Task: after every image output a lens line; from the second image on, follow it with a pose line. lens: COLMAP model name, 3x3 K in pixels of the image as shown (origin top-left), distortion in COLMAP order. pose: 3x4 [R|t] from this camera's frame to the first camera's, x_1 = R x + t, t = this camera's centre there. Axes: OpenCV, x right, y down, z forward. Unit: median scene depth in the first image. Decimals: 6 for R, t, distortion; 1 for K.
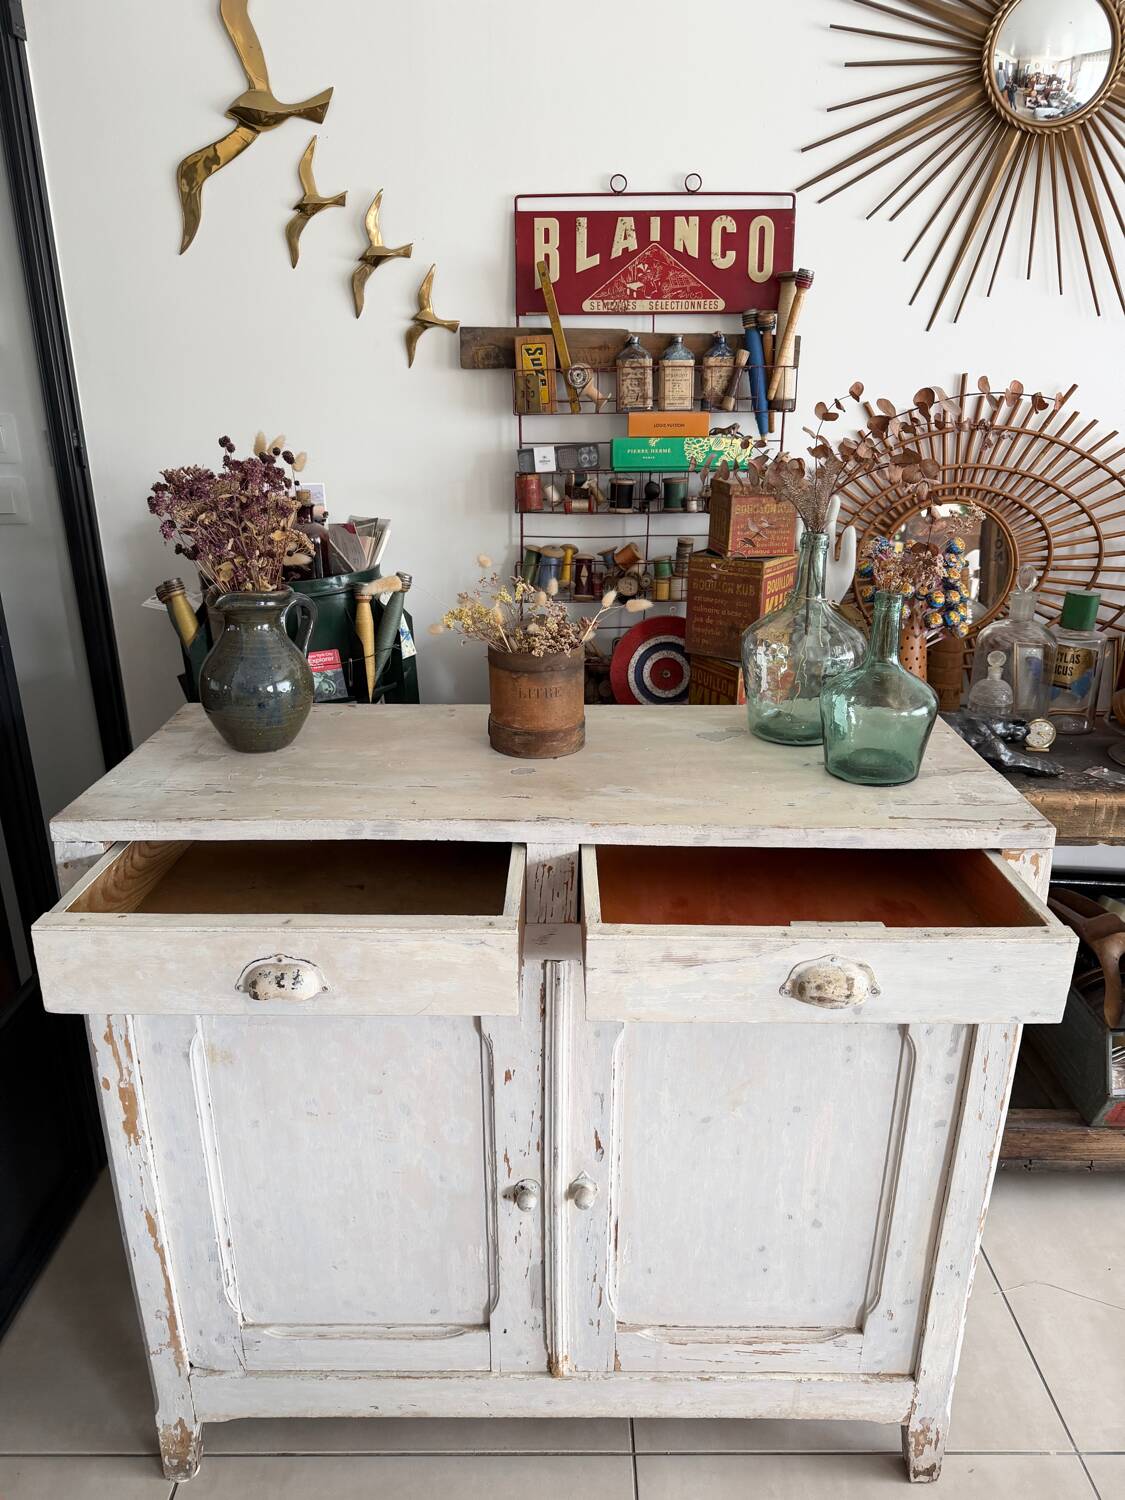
lens RADIAL K [[1051.2, 0, 563.6], [0, 1051.2, 755.6], [0, 0, 1]] dist [0.121336, -0.223613]
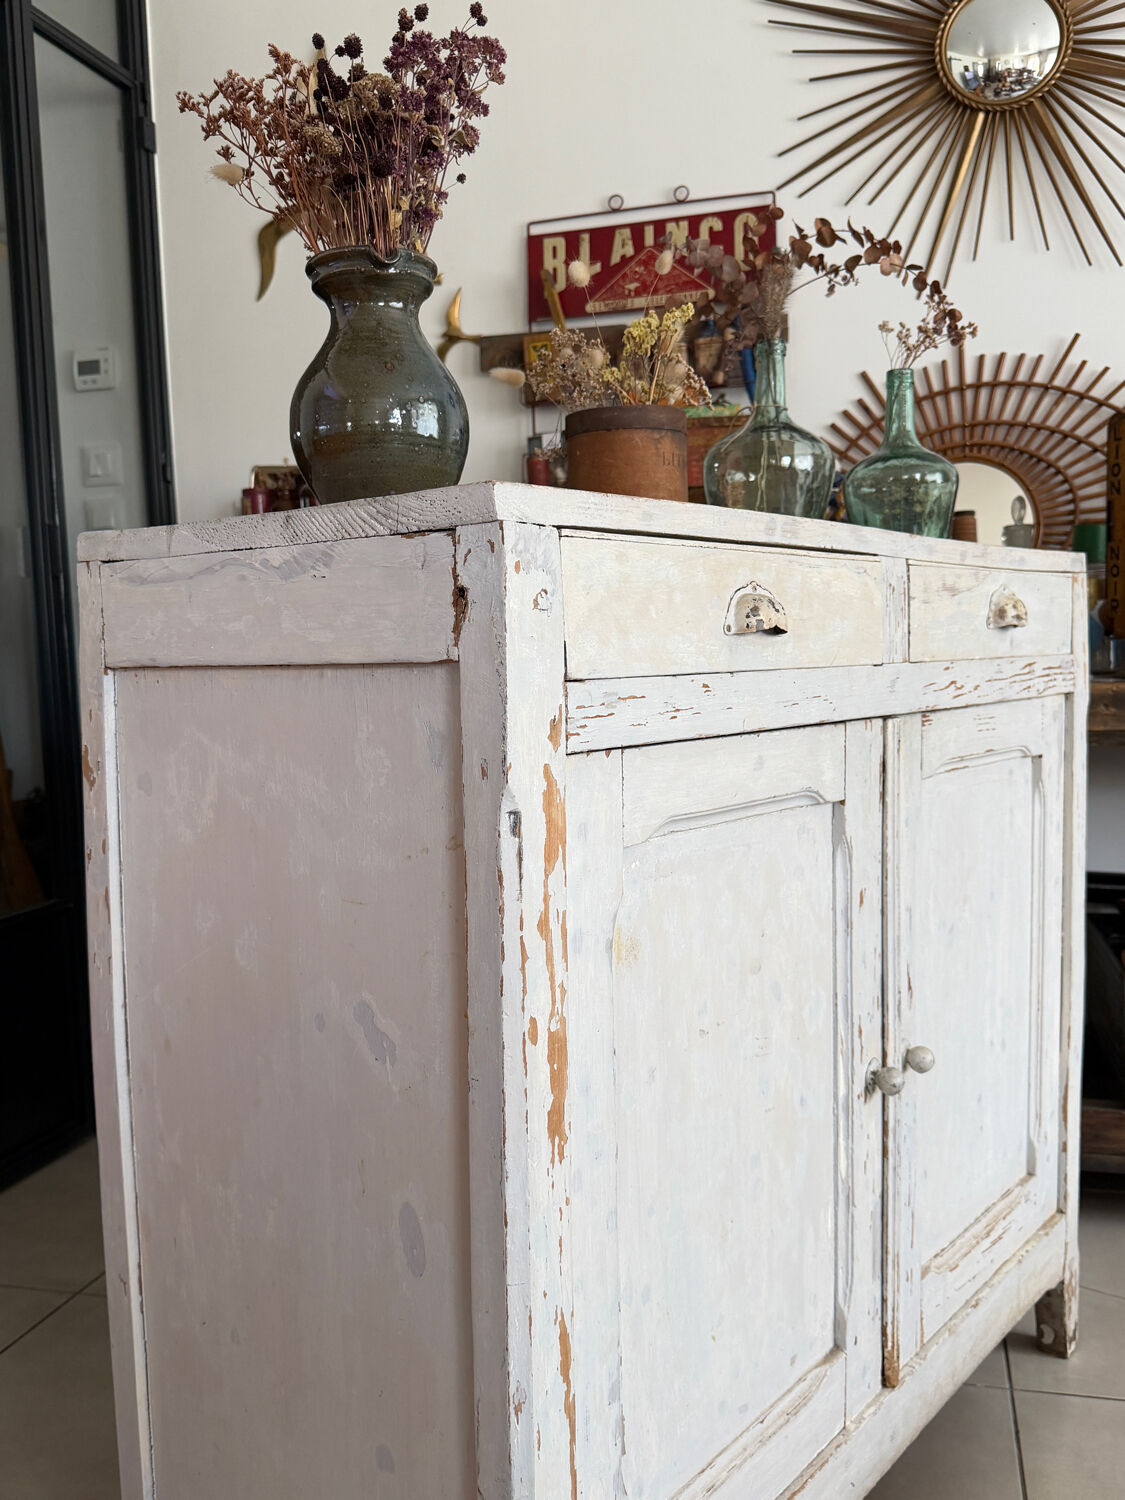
lens RADIAL K [[1311.7, 0, 562.5], [0, 1311.7, 750.0], [0, 0, 1]] dist [0.174366, -0.372763]
pose [[0.617118, -0.077734, 0.783022, -0.653693], [0.293017, 0.946242, -0.136996, 0.192746], [-0.730278, 0.313981, 0.606720, 0.395587]]
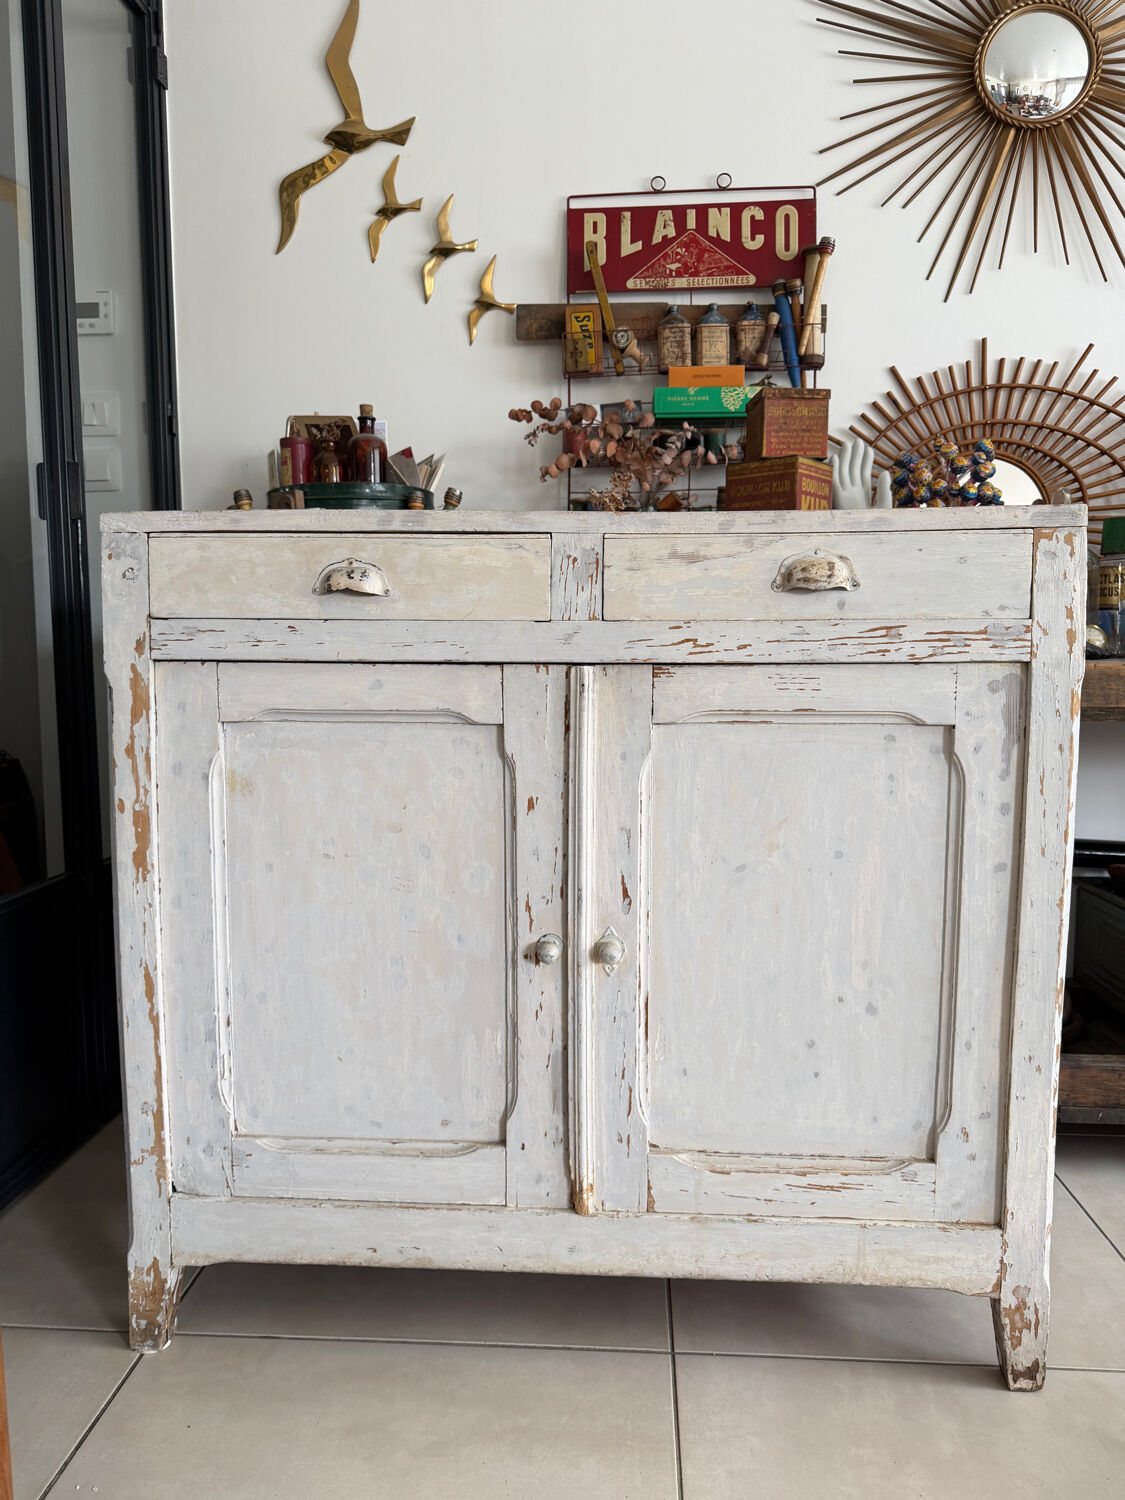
lens RADIAL K [[1054.3, 0, 561.8], [0, 1054.3, 745.9], [0, 0, 1]] dist [0.165462, -0.351661]
pose [[0.997799, 0.003826, -0.066200, 0.028054], [-0.020879, 0.965681, -0.258890, 0.357534], [0.062938, 0.259703, 0.963635, 0.045183]]
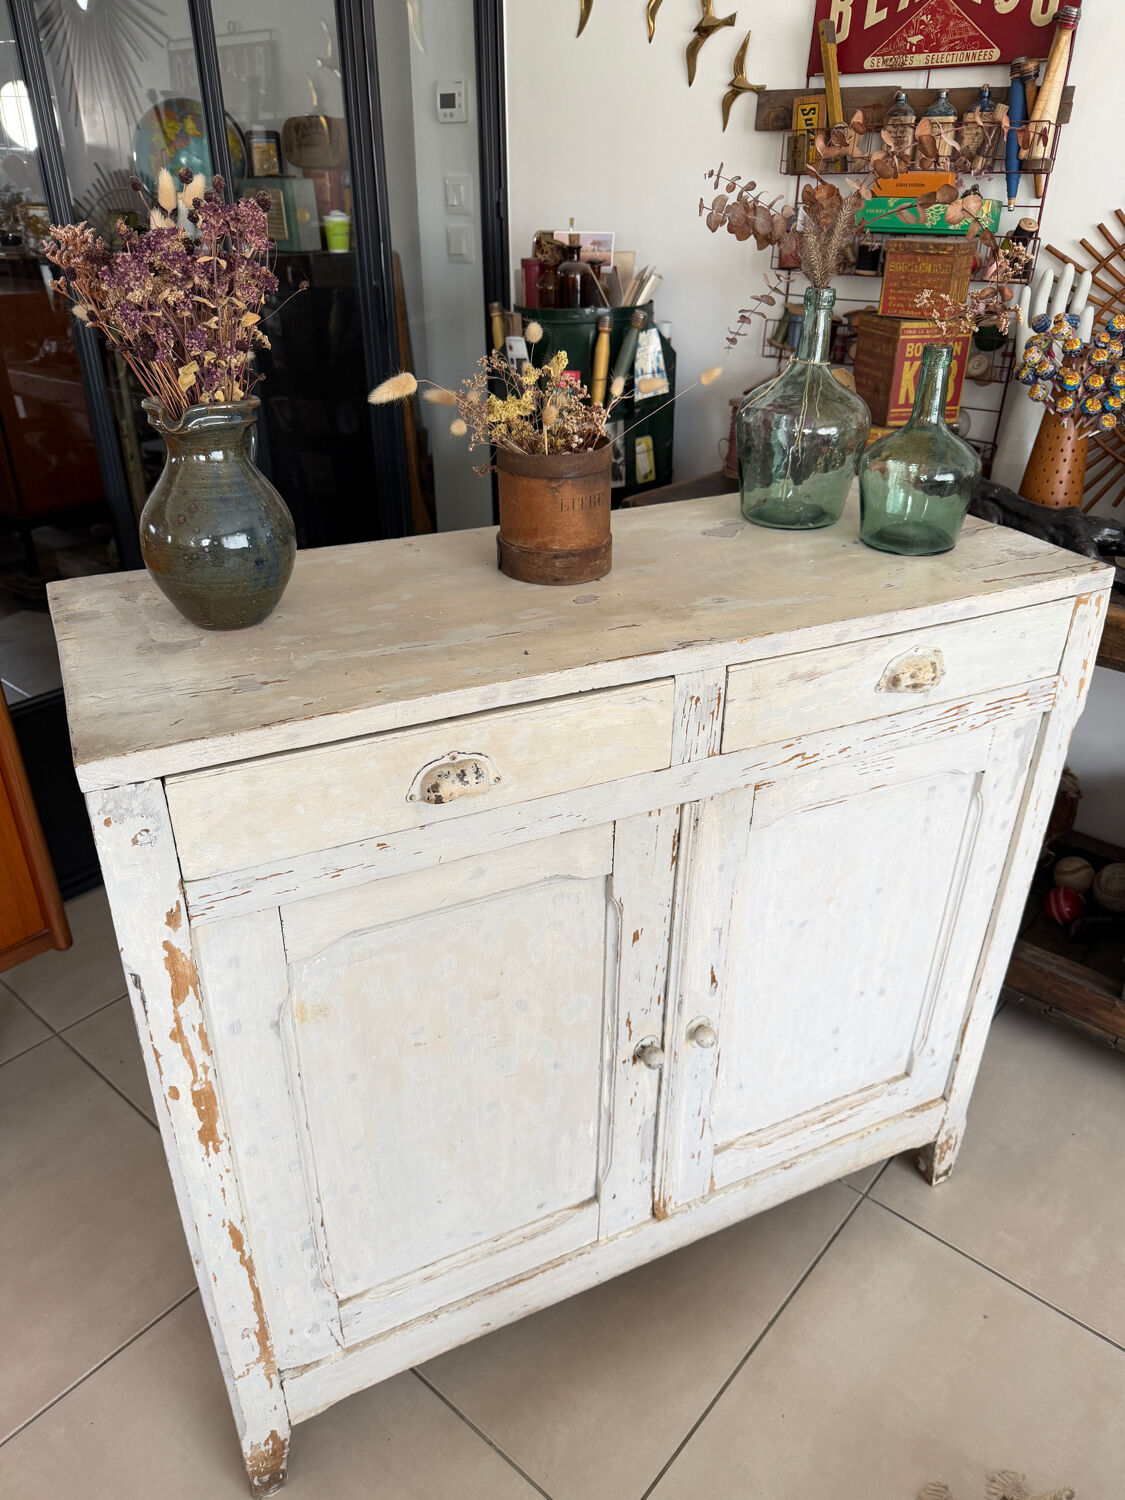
lens RADIAL K [[1051.8, 0, 563.5], [0, 1051.8, 751.3], [0, 0, 1]] dist [0.162926, -0.340023]
pose [[0.899720, -0.206619, 0.384463, -0.301494], [0.145035, 0.972330, 0.183139, -0.017695], [-0.411665, -0.109013, 0.904792, 0.165015]]
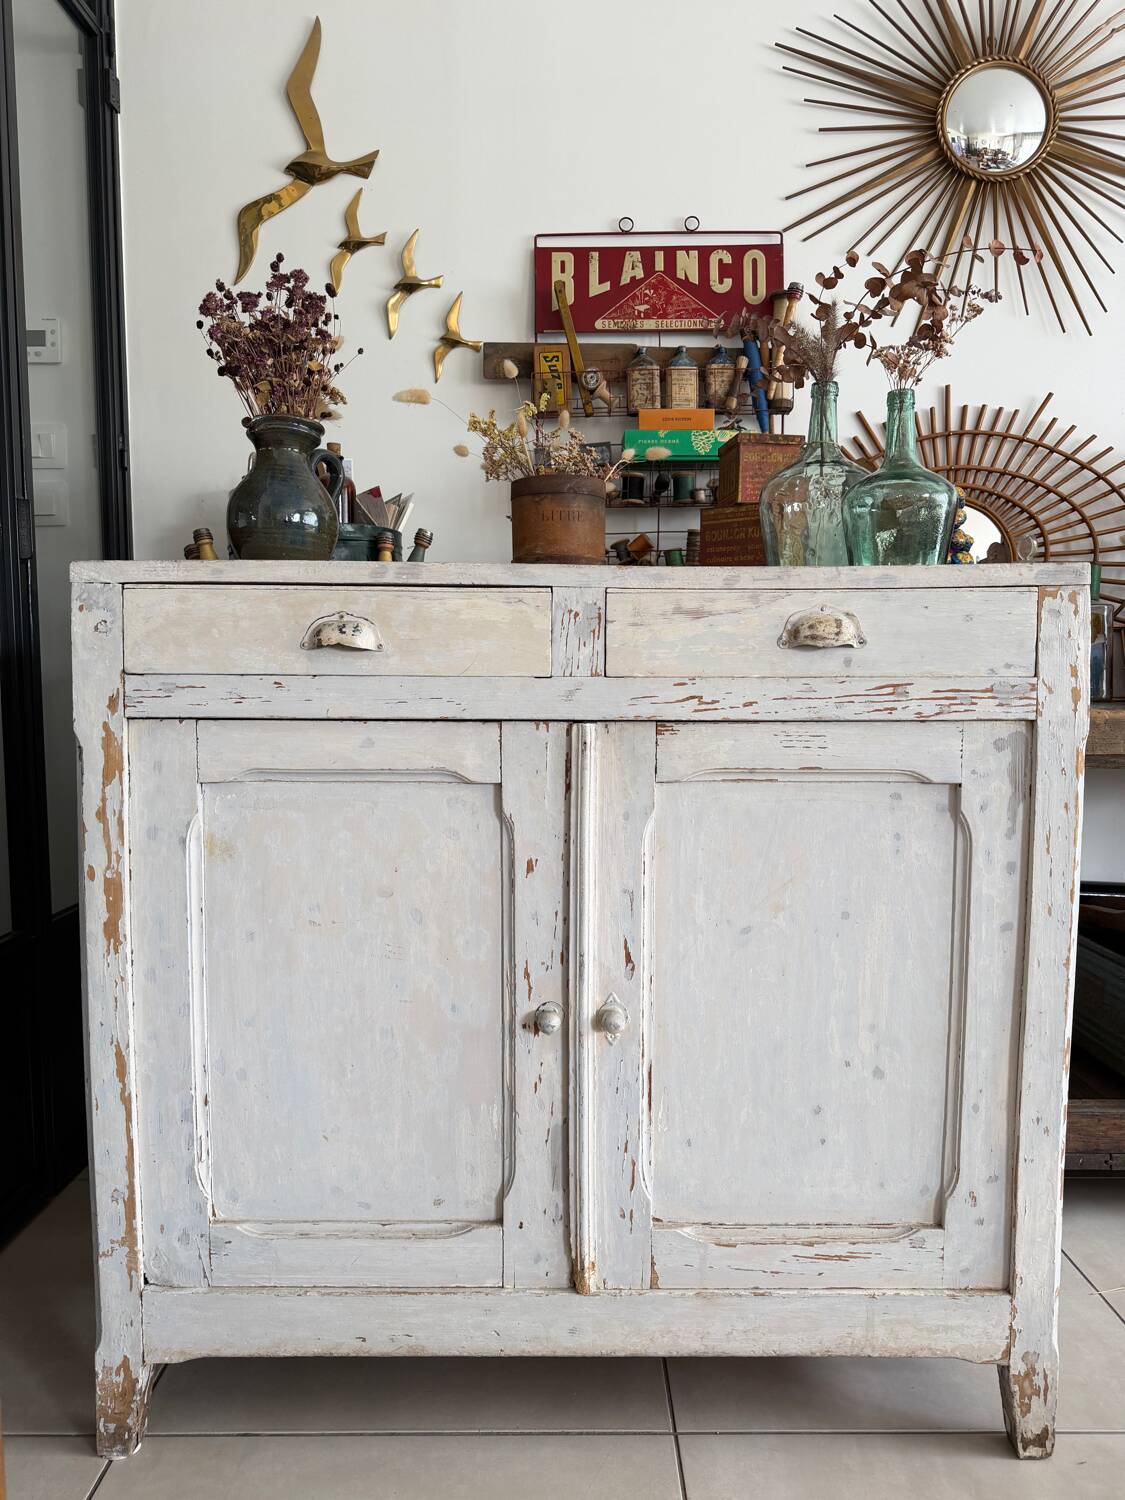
lens RADIAL K [[1051.8, 0, 563.5], [0, 1051.8, 751.3], [0, 0, 1]] dist [0.162926, -0.340023]
pose [[0.999999, -0.001313, -0.000071, -0.016356], [0.001242, 0.961025, -0.276459, 0.329752], [0.000431, 0.276459, 0.961026, 0.062345]]
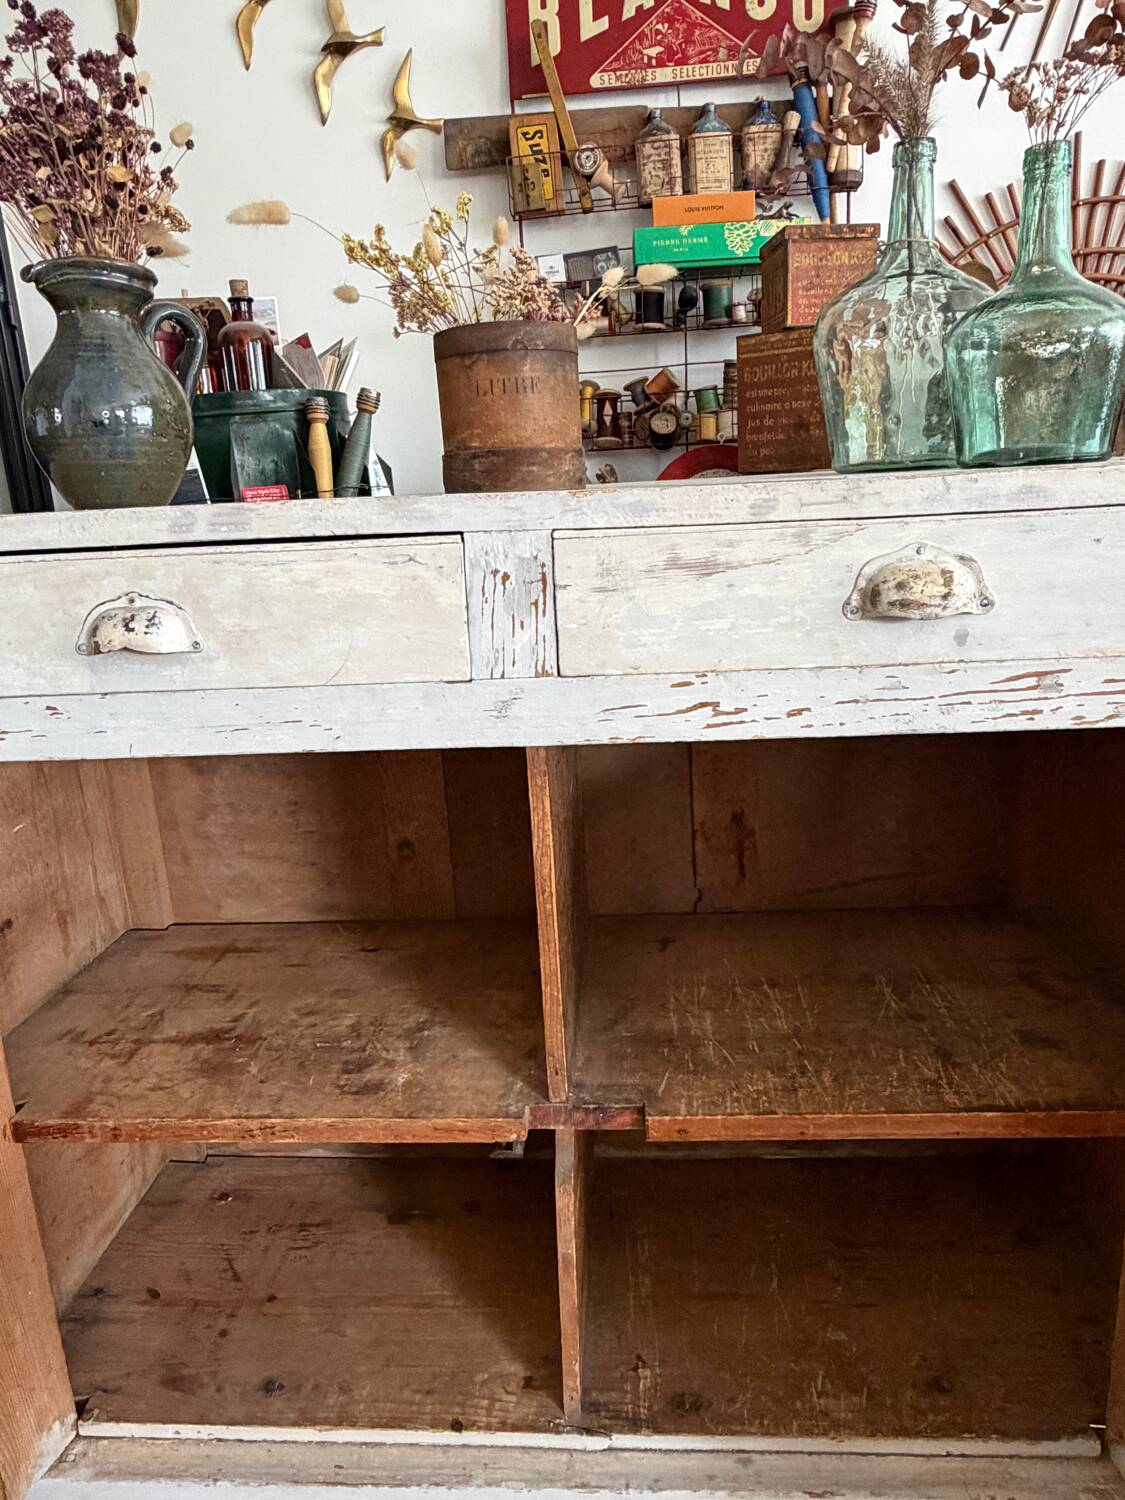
lens RADIAL K [[1020.9, 0, 564.2], [0, 1020.9, 732.6], [0, 0, 1]] dist [0.002402, 0.000315]
pose [[0.996559, -0.038299, -0.073502, 0.038690], [0.030258, 0.993739, -0.107549, 0.169225], [0.077160, 0.104955, 0.991479, 0.293038]]
